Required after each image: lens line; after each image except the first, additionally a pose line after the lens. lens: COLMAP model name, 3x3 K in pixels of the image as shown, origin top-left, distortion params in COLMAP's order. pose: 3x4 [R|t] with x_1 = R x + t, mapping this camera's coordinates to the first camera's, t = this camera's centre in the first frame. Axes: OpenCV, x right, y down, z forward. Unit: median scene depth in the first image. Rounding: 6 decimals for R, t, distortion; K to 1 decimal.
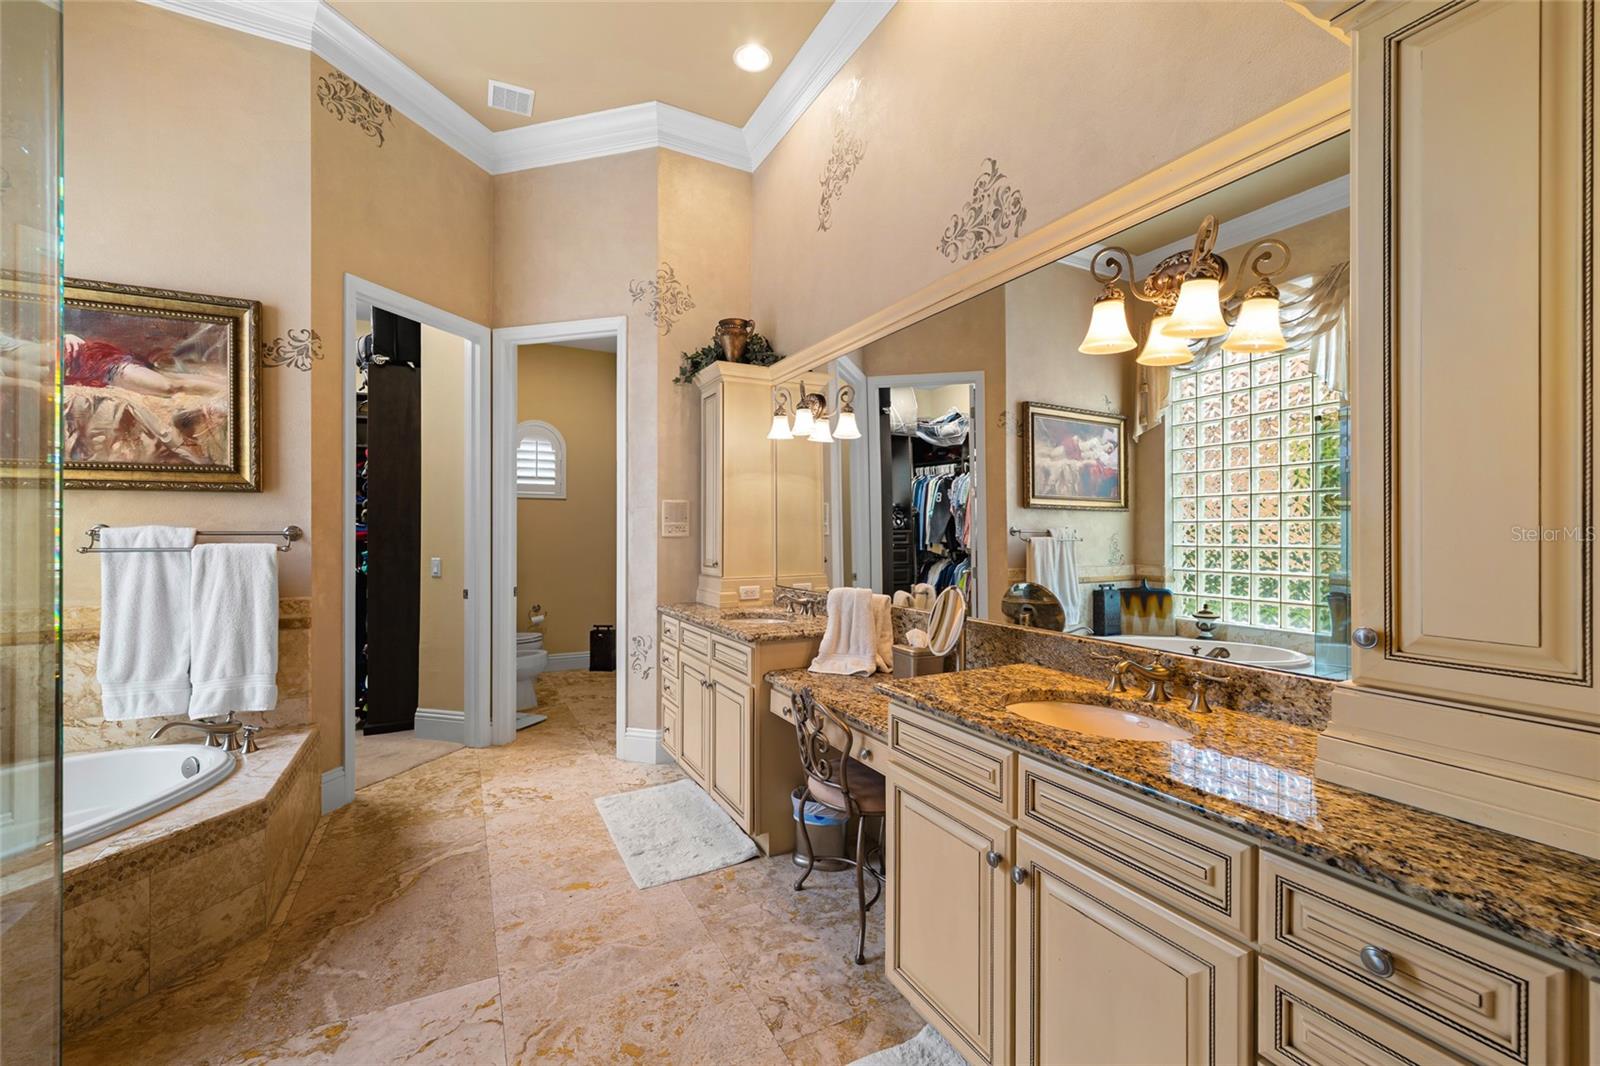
lens RADIAL K [[659.4, 0, 796.4], [0, 659.4, 537.1], [0, 0, 1]] dist [-0.002885, -0.000154]
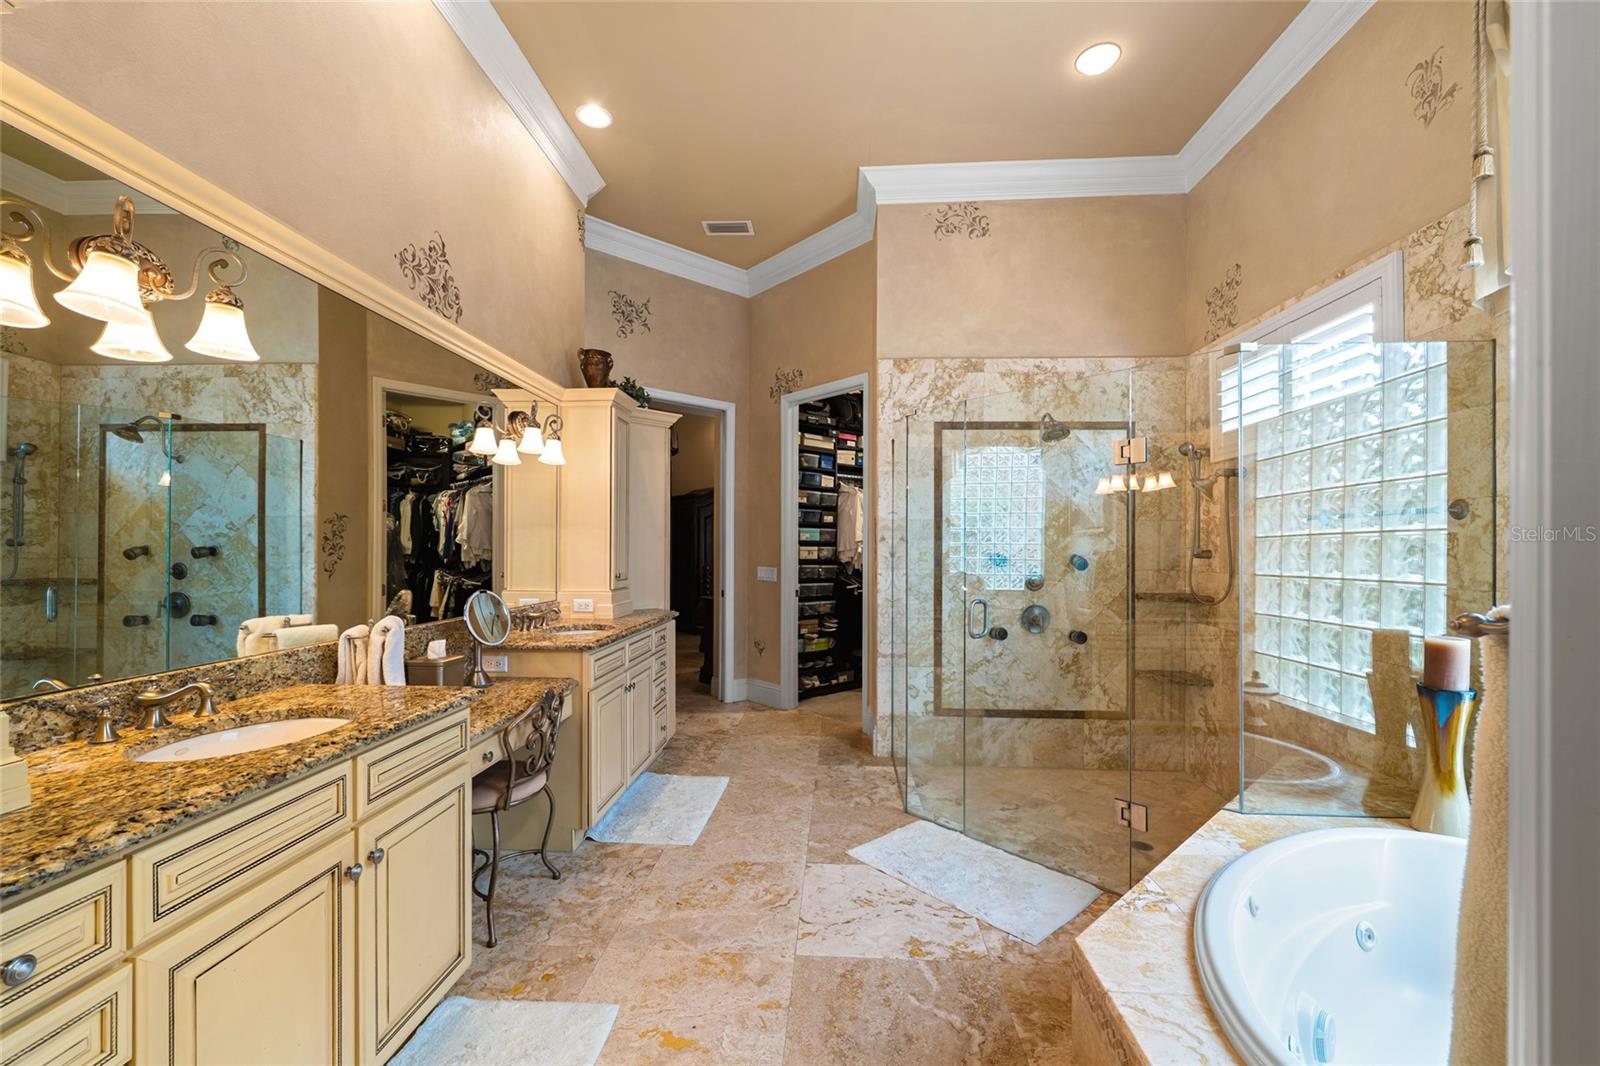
lens RADIAL K [[659.4, 0, 796.4], [0, 659.4, 537.1], [0, 0, 1]] dist [-0.002885, -0.000154]
pose [[-0.855388, -0.000542, 0.517988, -0.873741], [-0.004582, 0.999968, -0.006521, -0.019293], [-0.517968, -0.007952, -0.855363, 1.661774]]
